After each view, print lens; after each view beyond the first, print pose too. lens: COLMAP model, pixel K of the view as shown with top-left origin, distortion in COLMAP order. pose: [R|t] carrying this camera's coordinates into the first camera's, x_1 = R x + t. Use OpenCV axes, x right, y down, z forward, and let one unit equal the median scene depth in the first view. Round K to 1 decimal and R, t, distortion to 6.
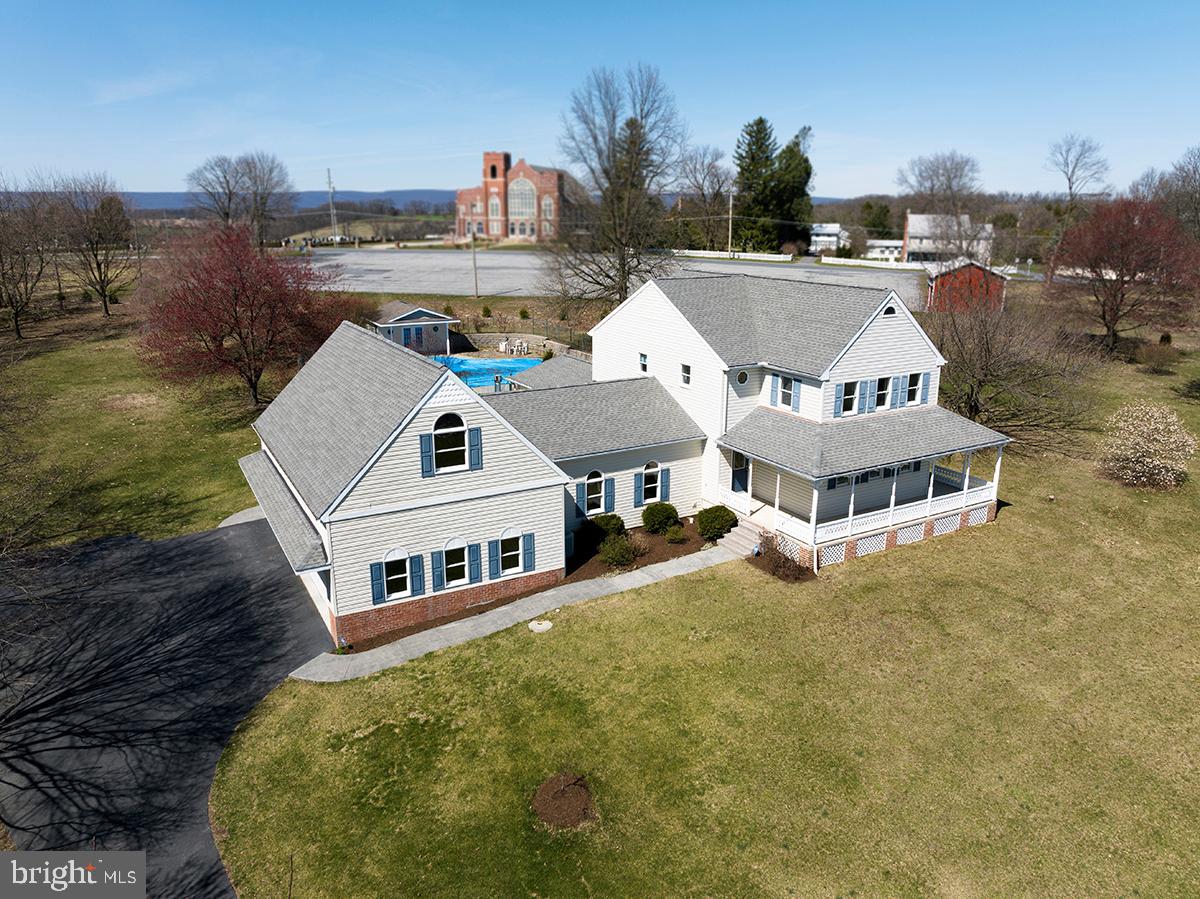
lens RADIAL K [[861.0, 0, 611.4], [0, 861.0, 445.4], [0, 0, 1]] dist [-0.039653, 0.006693]
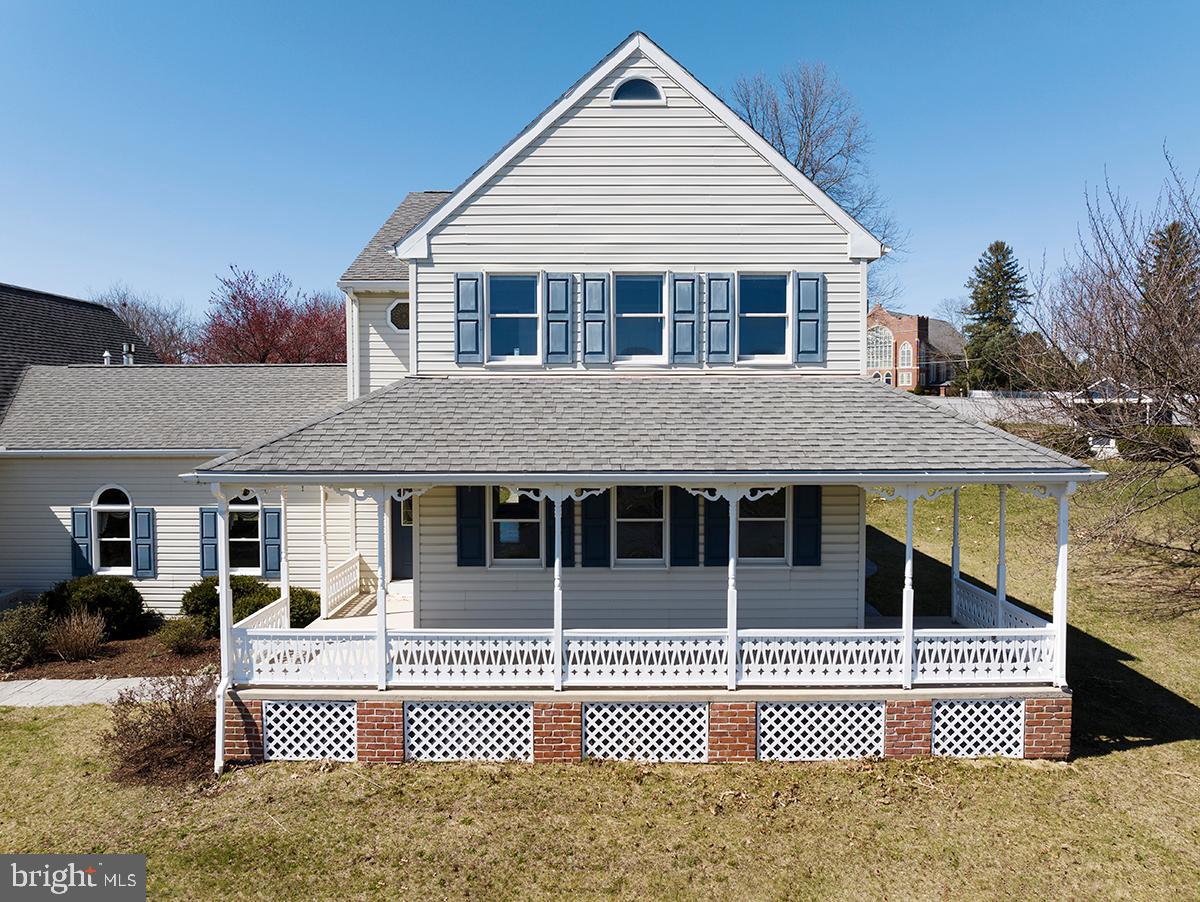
lens RADIAL K [[861.0, 0, 598.7], [0, 861.0, 439.5], [0, 0, 1]] dist [-0.039653, 0.006693]
pose [[0.863989, 0.014527, -0.503301, 0.539373], [-0.128143, 0.973014, -0.191892, 0.068082], [0.486932, 0.230287, 0.842535, 0.774397]]
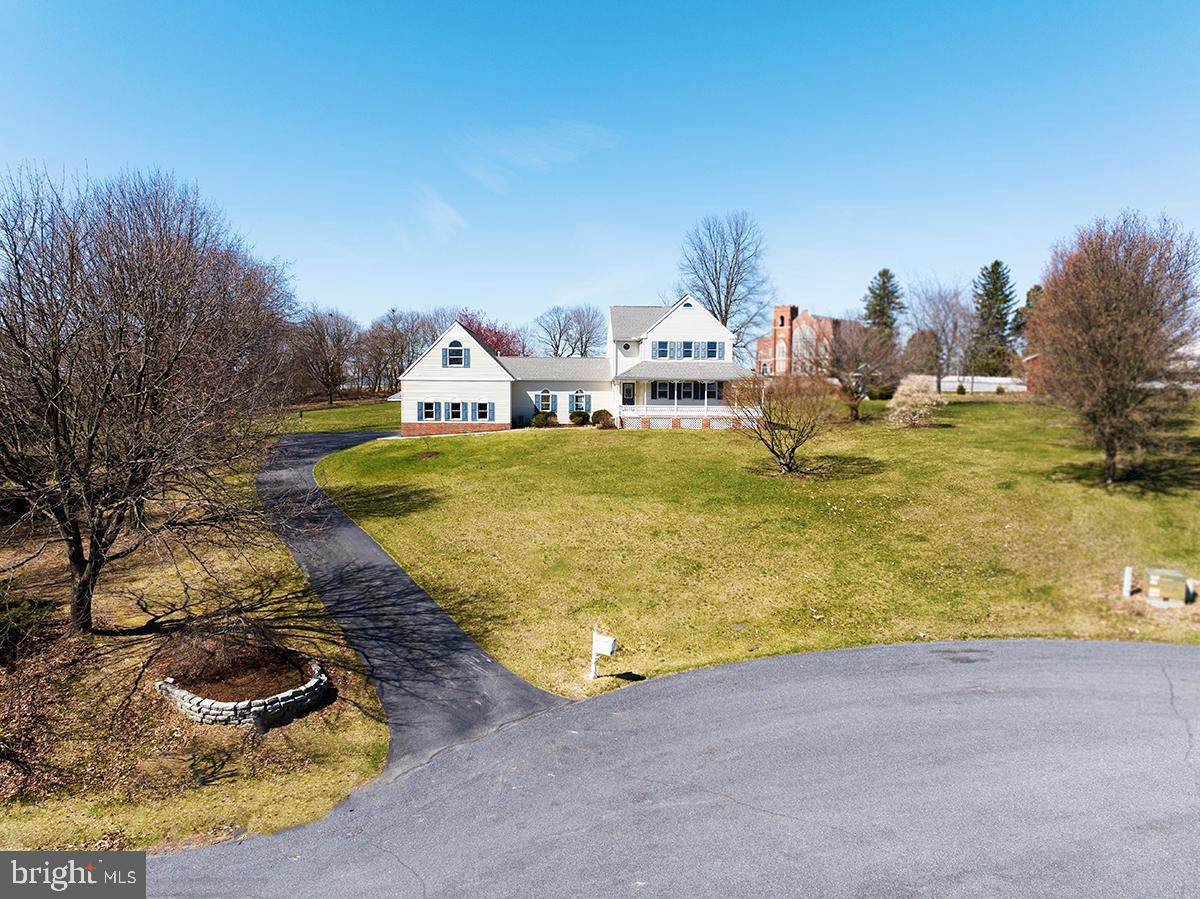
lens RADIAL K [[861.0, 0, 594.6], [0, 861.0, 448.5], [0, 0, 1]] dist [-0.039653, 0.006693]
pose [[0.885229, 0.032853, -0.463993, 1.113955], [-0.126142, 0.977079, -0.171480, 0.541323], [0.447724, 0.210328, 0.869083, -0.721449]]
